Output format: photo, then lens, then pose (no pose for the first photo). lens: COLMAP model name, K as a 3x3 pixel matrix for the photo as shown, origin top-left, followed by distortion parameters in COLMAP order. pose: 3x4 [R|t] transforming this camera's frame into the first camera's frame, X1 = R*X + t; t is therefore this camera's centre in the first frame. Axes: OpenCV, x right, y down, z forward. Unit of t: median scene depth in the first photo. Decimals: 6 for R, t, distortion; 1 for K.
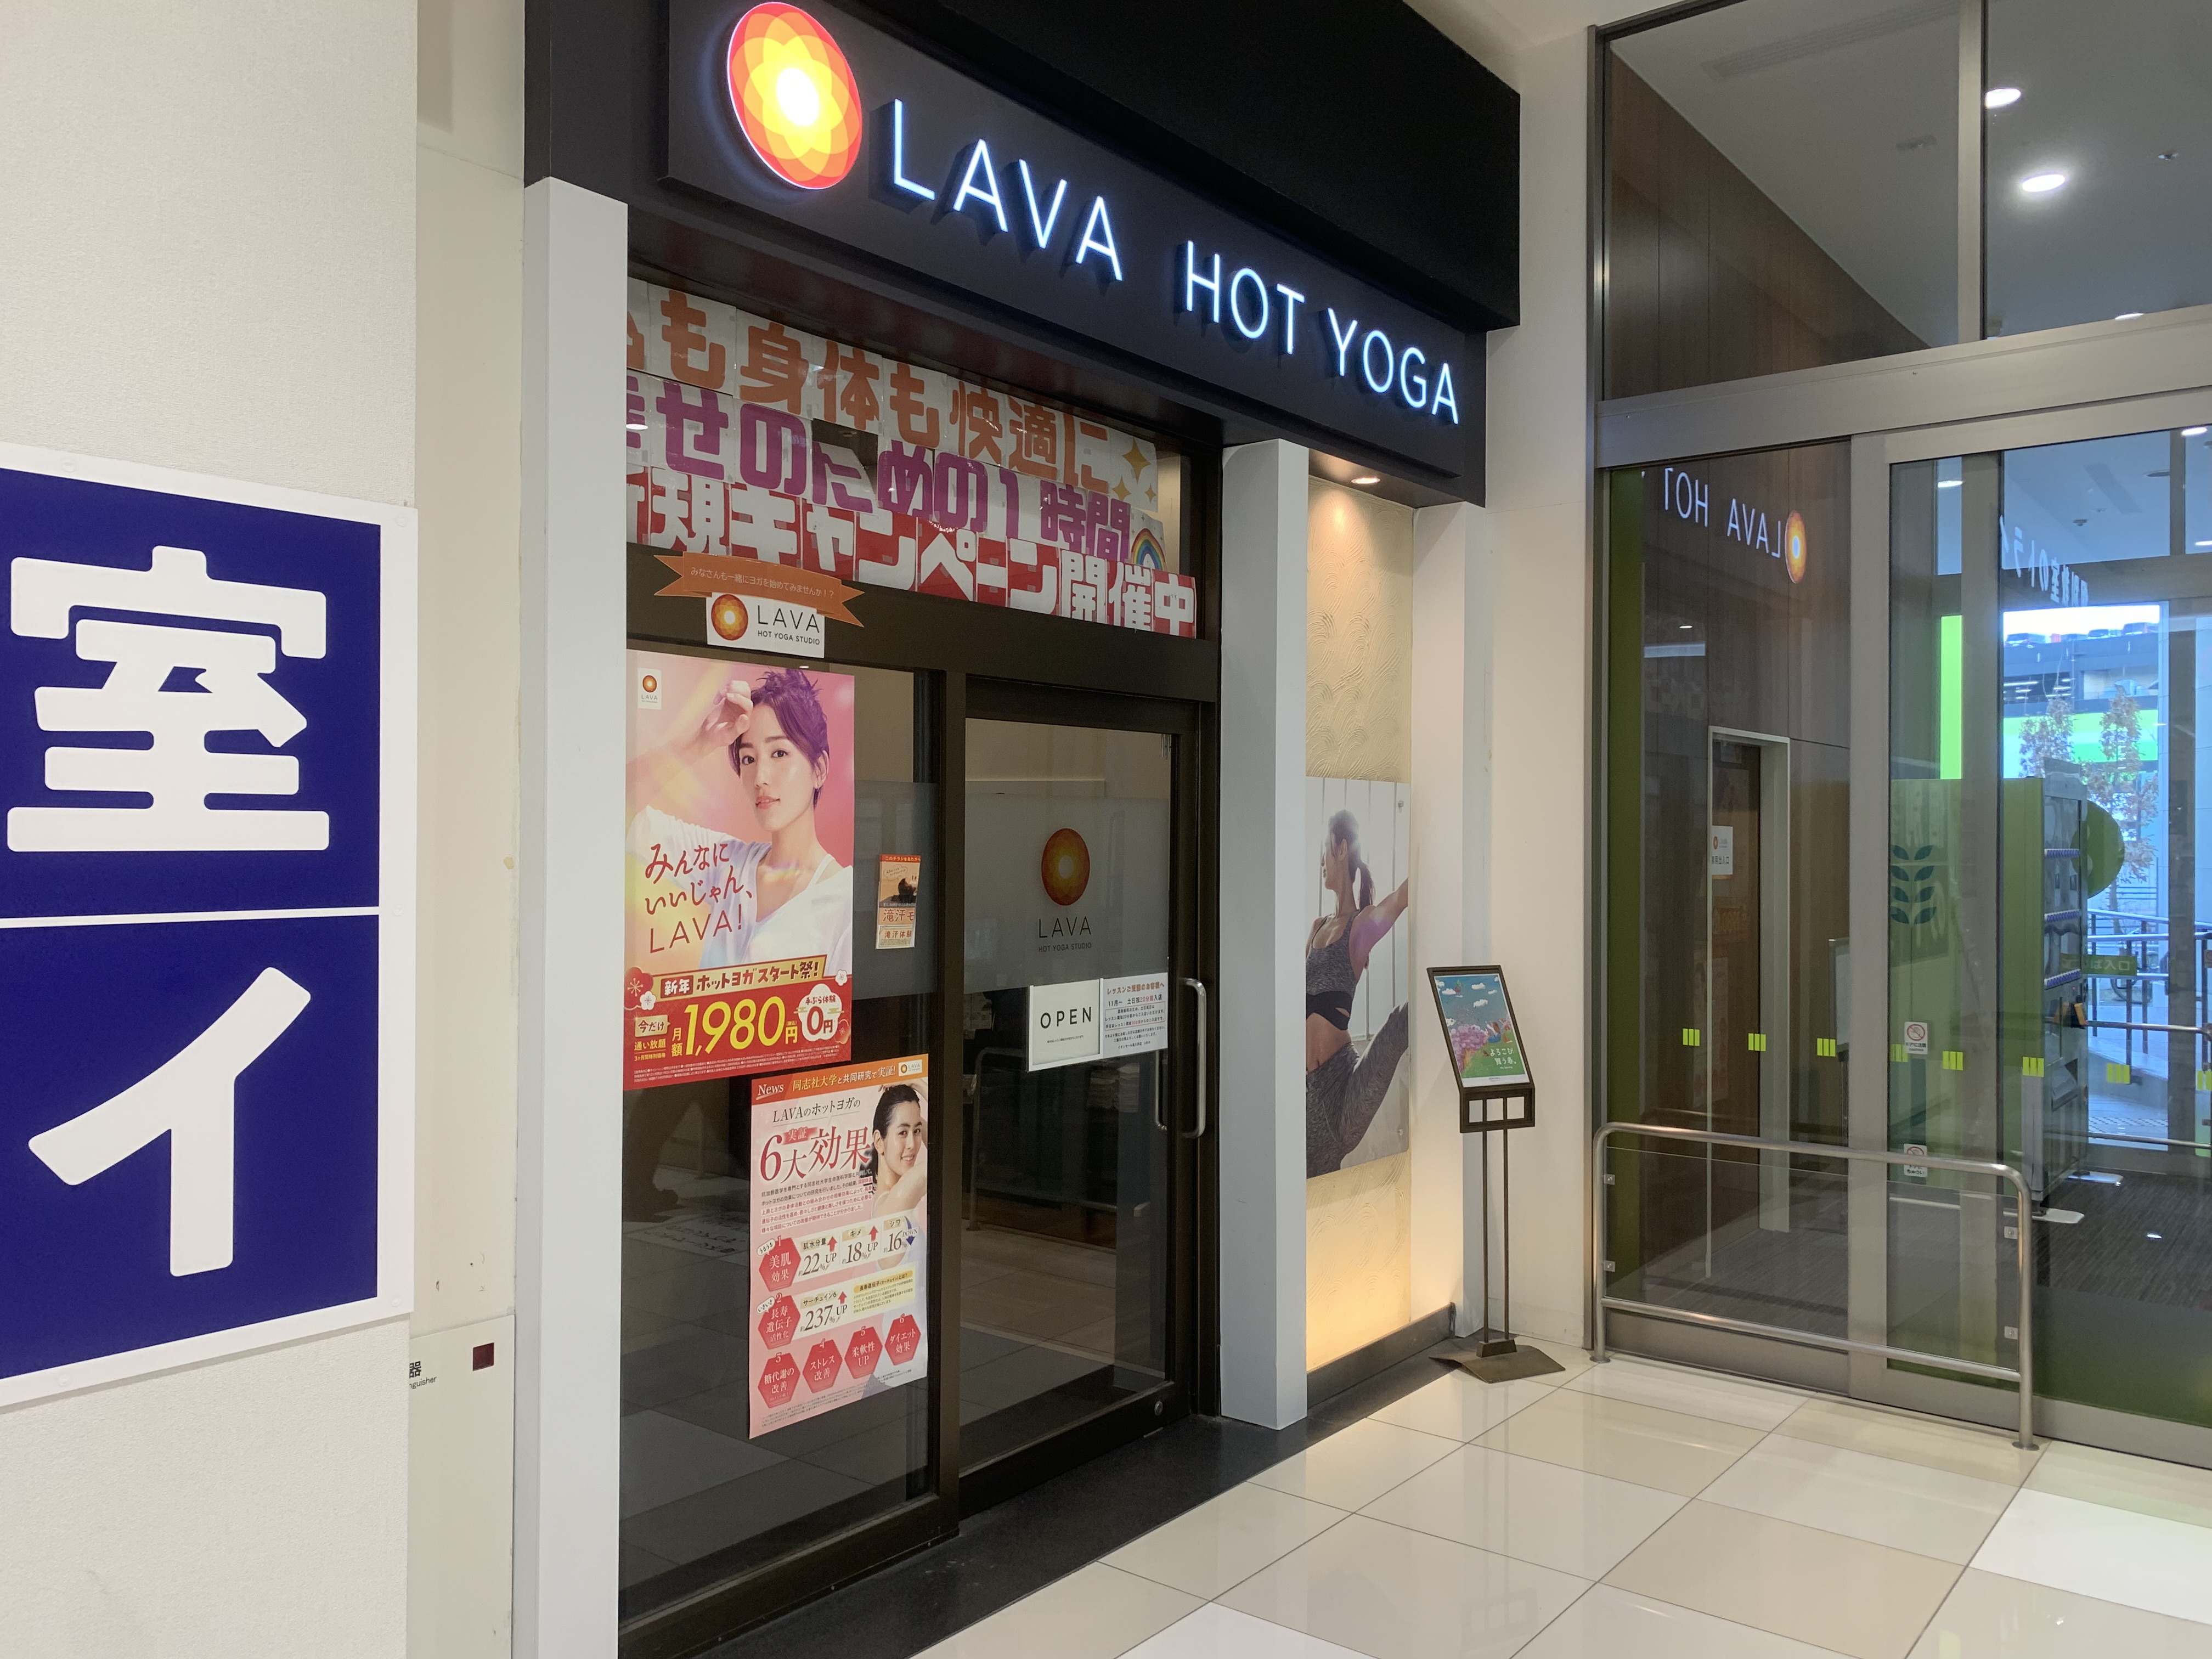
lens RADIAL K [[1717.6, 0, 1062.0], [0, 1717.6, 821.1], [0, 0, 1]] dist [0.146605, -0.362220]
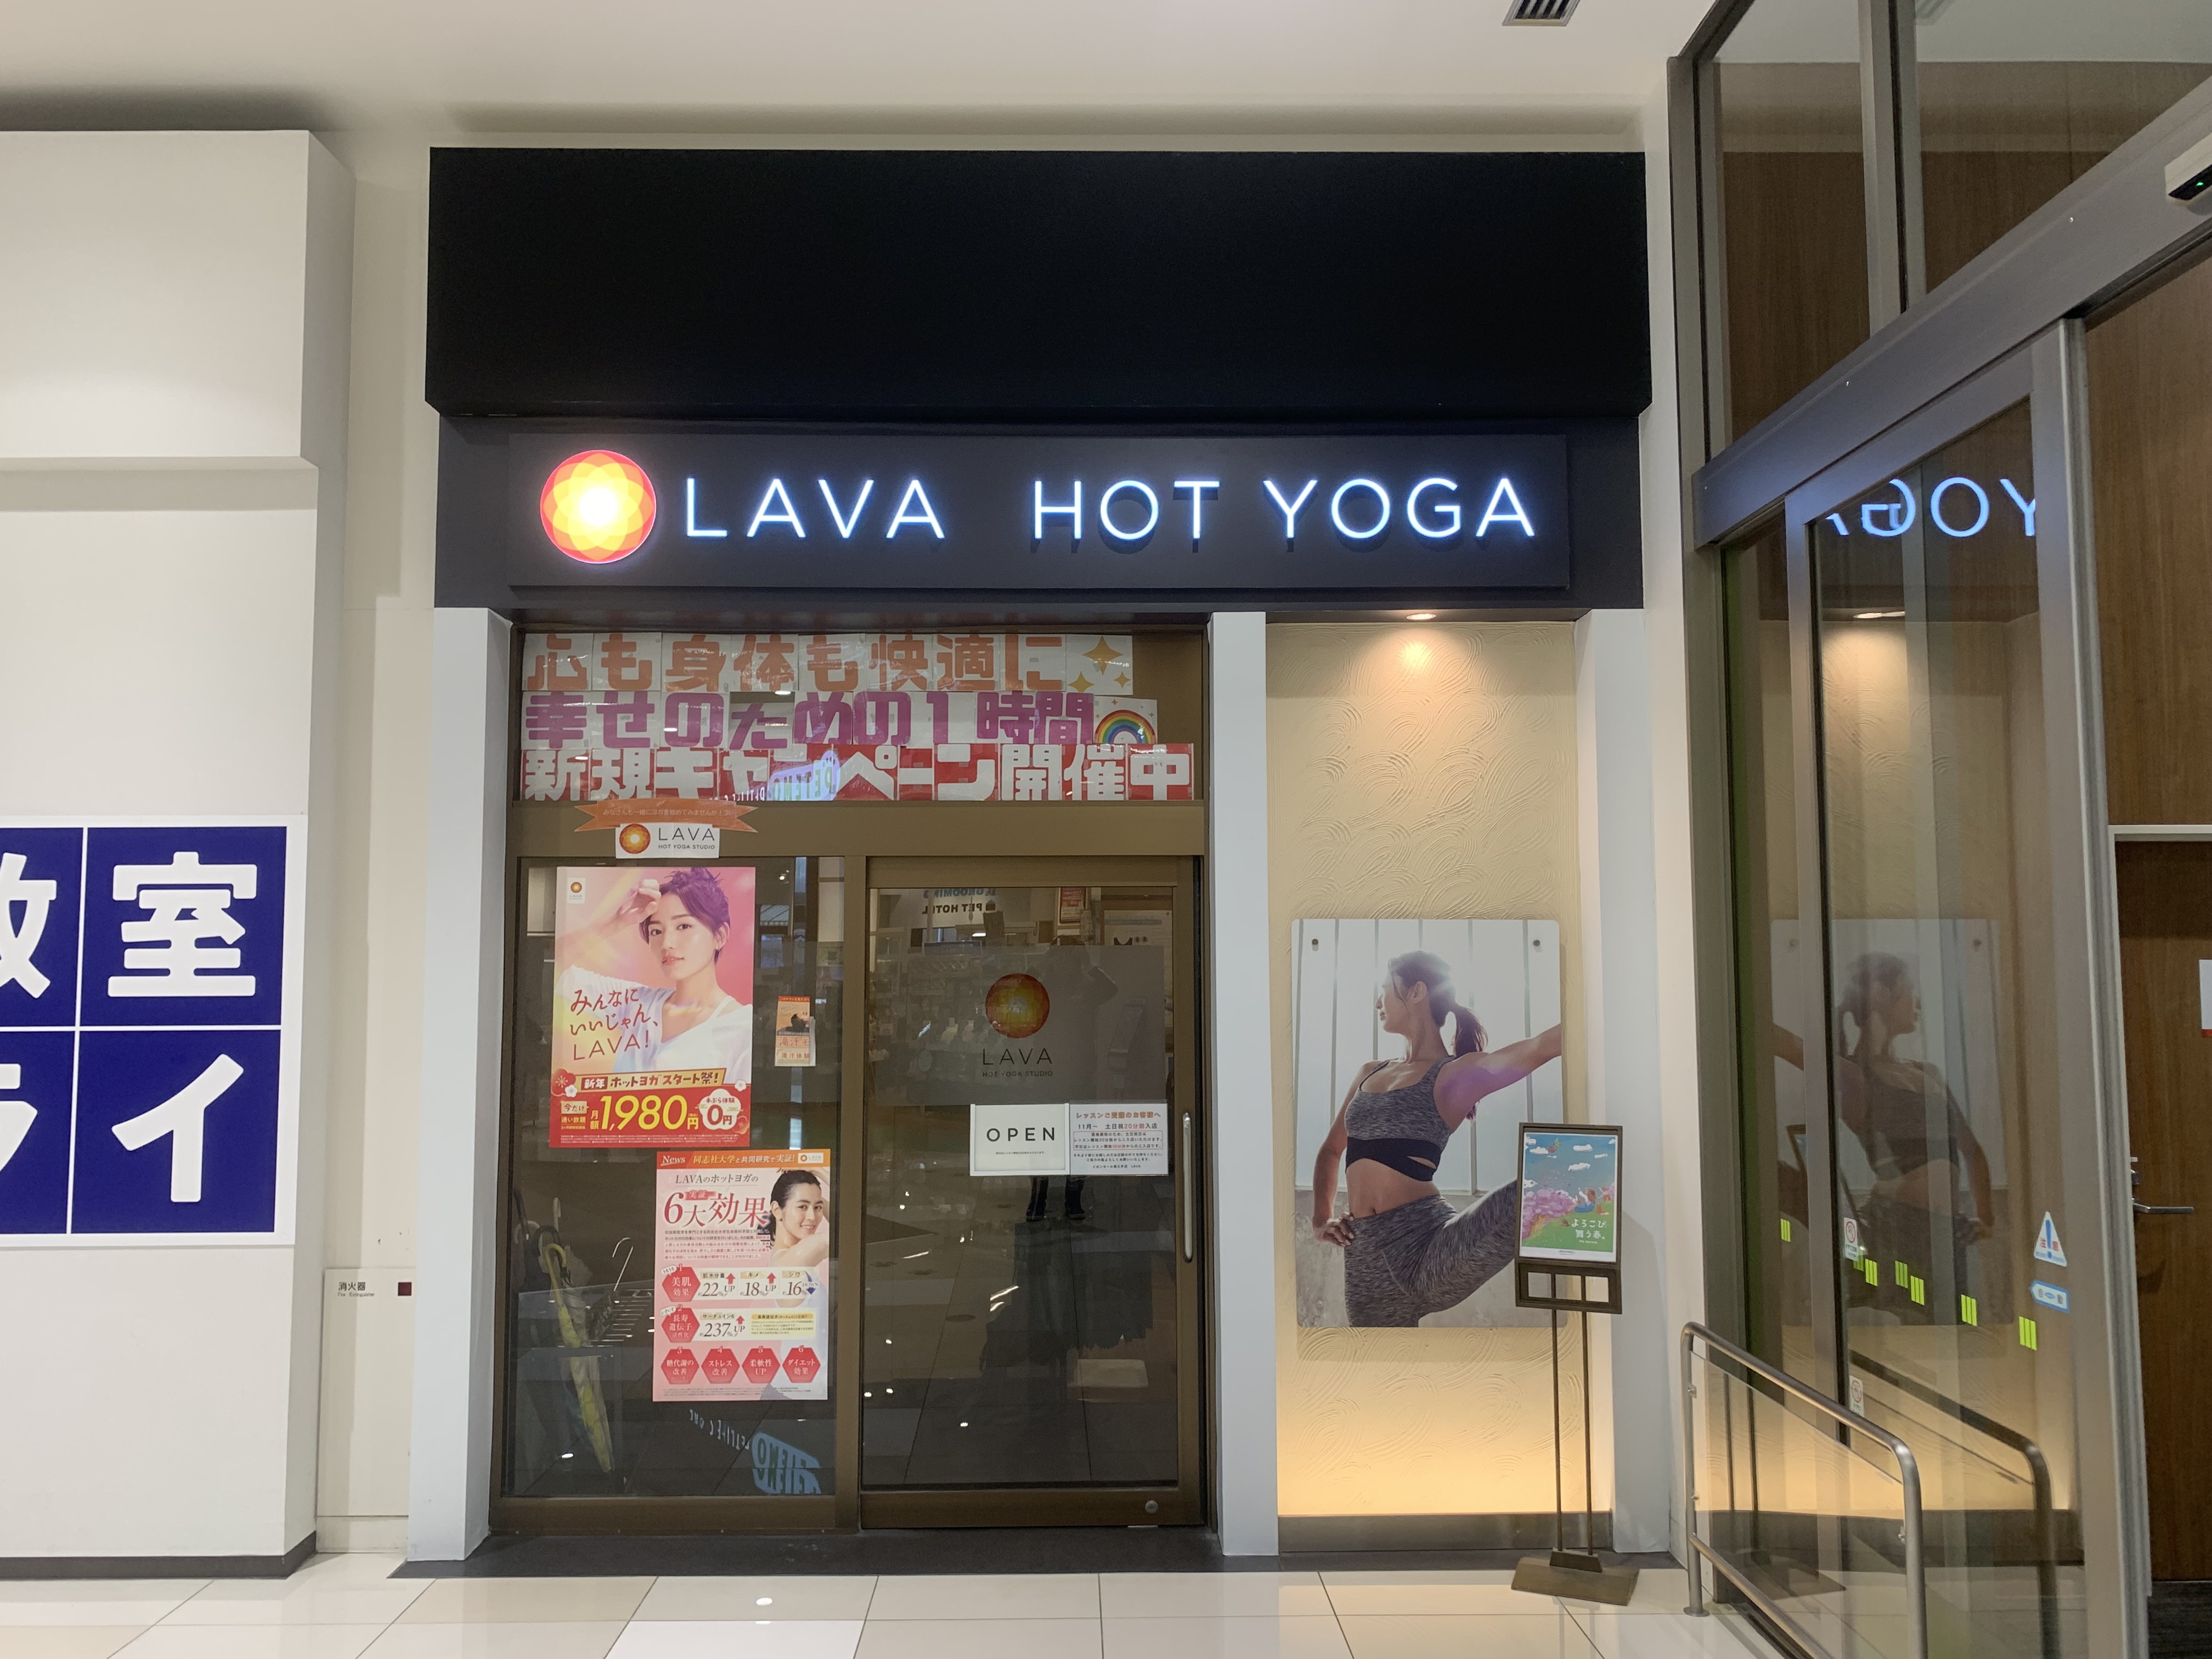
lens RADIAL K [[1717.6, 0, 1062.0], [0, 1717.6, 821.1], [0, 0, 1]] dist [0.146605, -0.362220]
pose [[0.622577, -0.070180, -0.779405, 1.147024], [0.013934, 0.996807, -0.078625, -0.008457], [0.782434, 0.038090, 0.621567, 0.329464]]
